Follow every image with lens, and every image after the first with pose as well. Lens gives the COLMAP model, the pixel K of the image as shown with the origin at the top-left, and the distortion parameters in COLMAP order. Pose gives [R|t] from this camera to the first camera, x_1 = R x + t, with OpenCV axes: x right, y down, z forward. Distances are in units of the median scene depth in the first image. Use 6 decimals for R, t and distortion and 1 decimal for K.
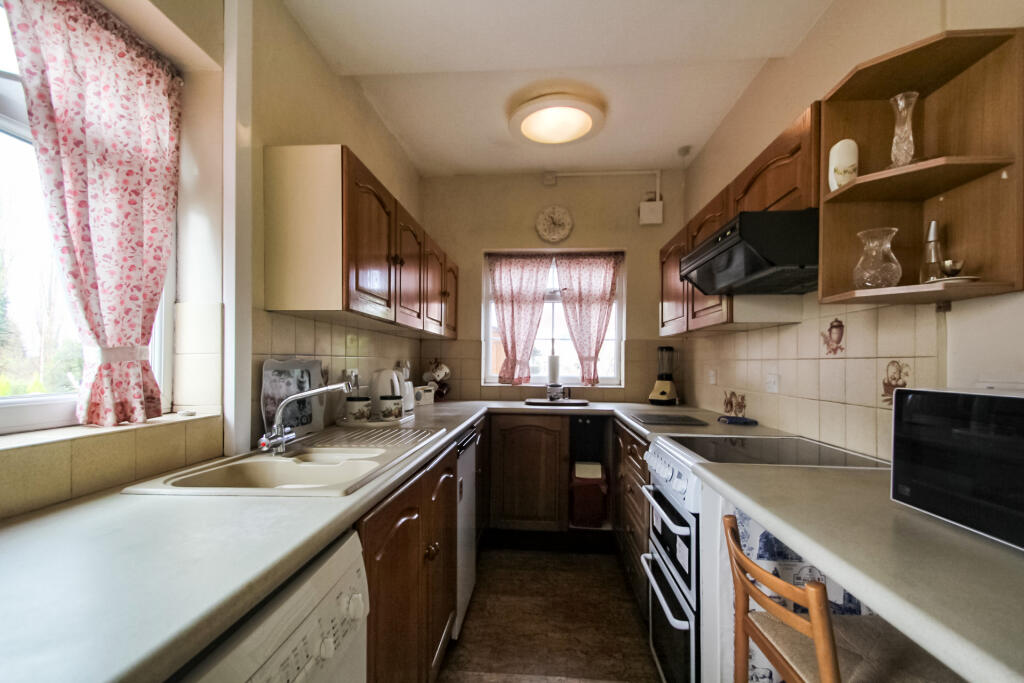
lens RADIAL K [[484.0, 0, 511.0], [0, 484.0, 349.6], [0, 0, 1]] dist [0.000156, 0.000014]
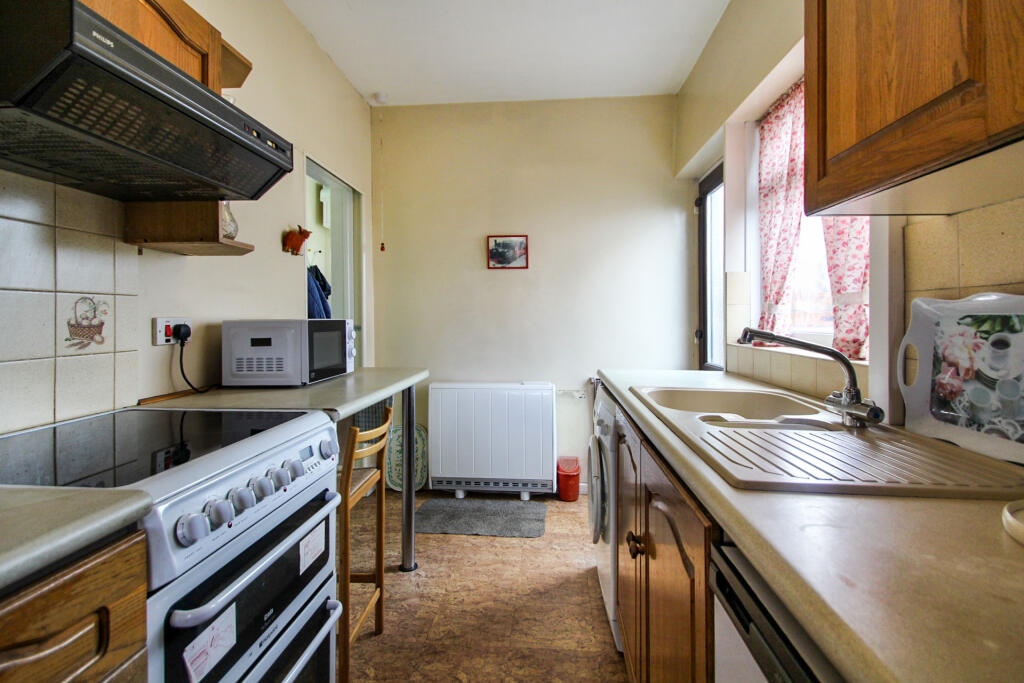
lens RADIAL K [[484.0, 0, 512.3], [0, 484.0, 332.6], [0, 0, 1]] dist [0.000156, 0.000014]
pose [[-0.999959, -0.008400, 0.003424, 0.037922], [-0.008407, 0.999963, -0.001863, 0.080629], [-0.003408, -0.001892, -0.999992, 1.842981]]
